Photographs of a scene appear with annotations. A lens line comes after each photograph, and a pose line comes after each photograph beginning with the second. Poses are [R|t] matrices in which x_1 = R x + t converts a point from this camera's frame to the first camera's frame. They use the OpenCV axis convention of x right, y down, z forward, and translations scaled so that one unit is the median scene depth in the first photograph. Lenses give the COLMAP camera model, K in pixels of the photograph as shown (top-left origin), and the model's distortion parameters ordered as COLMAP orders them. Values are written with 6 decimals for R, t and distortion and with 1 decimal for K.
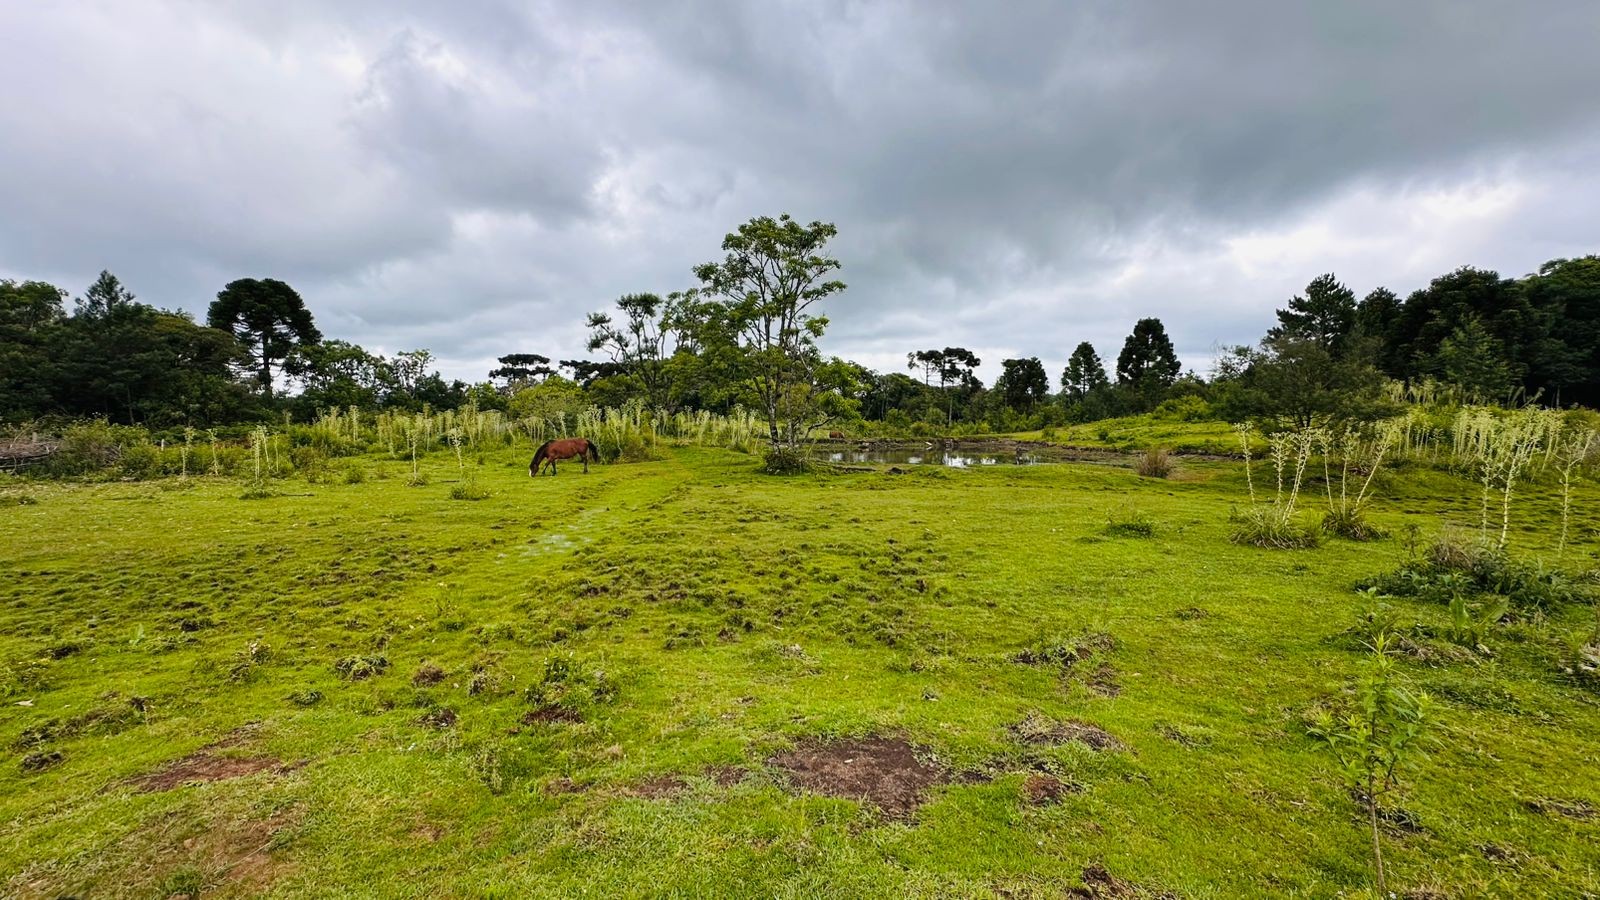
lens RADIAL K [[647.0, 0, 795.8], [0, 647.0, 444.2], [0, 0, 1]] dist [-0.000327, 0.000676]
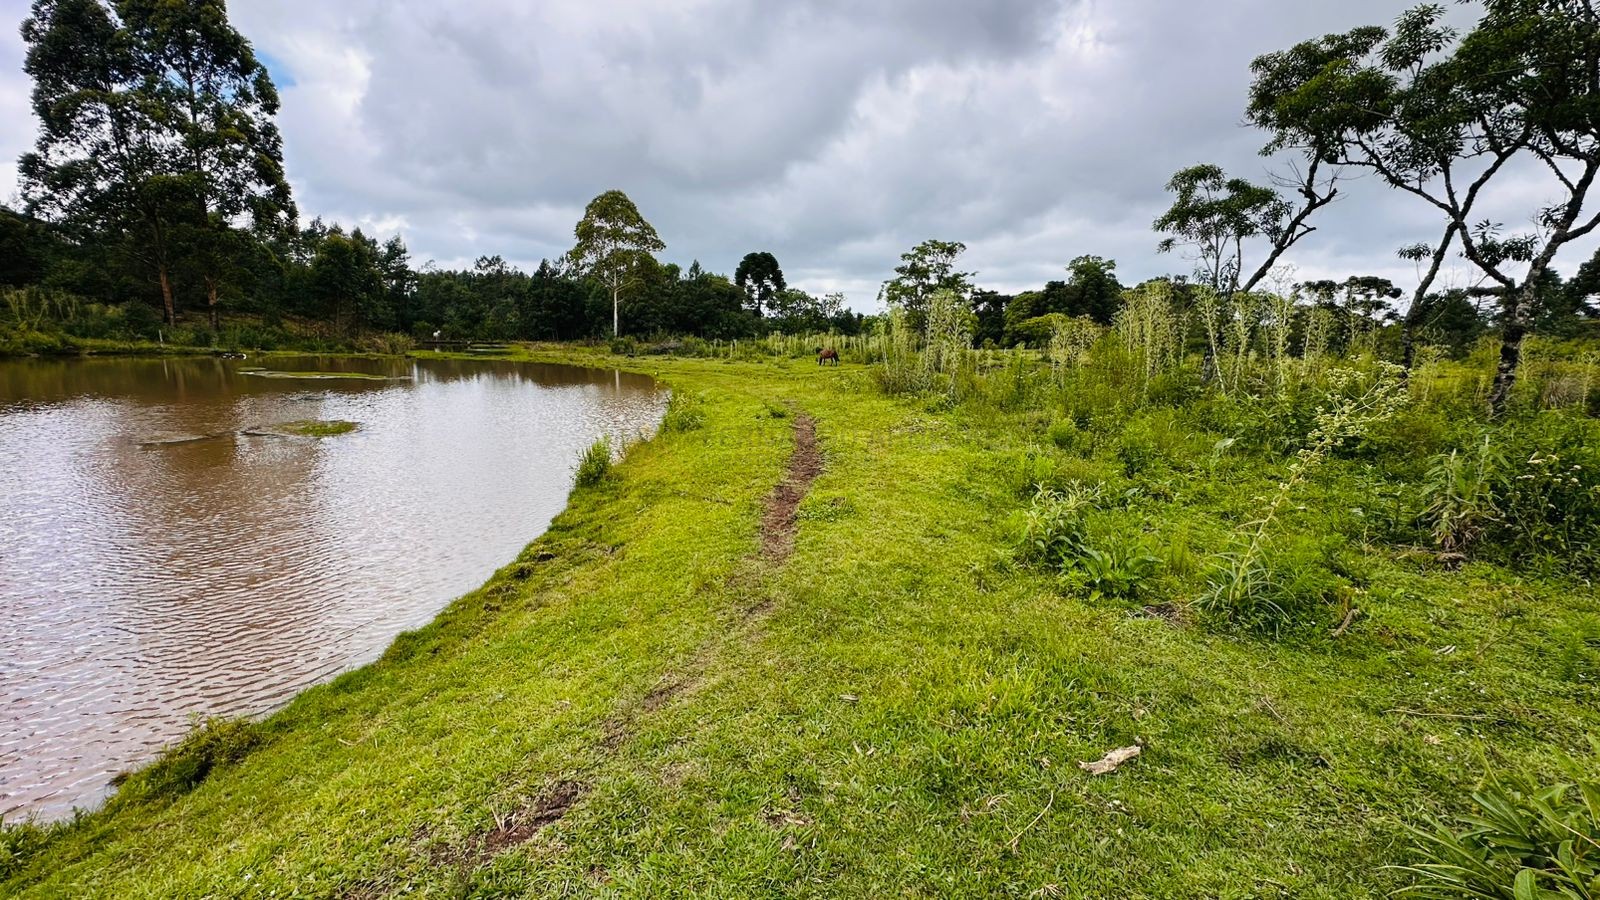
lens RADIAL K [[647.0, 0, 801.7], [0, 647.0, 452.6], [0, 0, 1]] dist [-0.000327, 0.000676]
pose [[0.792675, 0.136258, -0.594222, 0.344488], [-0.060044, 0.987413, 0.146322, 0.008657], [0.606680, -0.080307, 0.790879, -0.321181]]
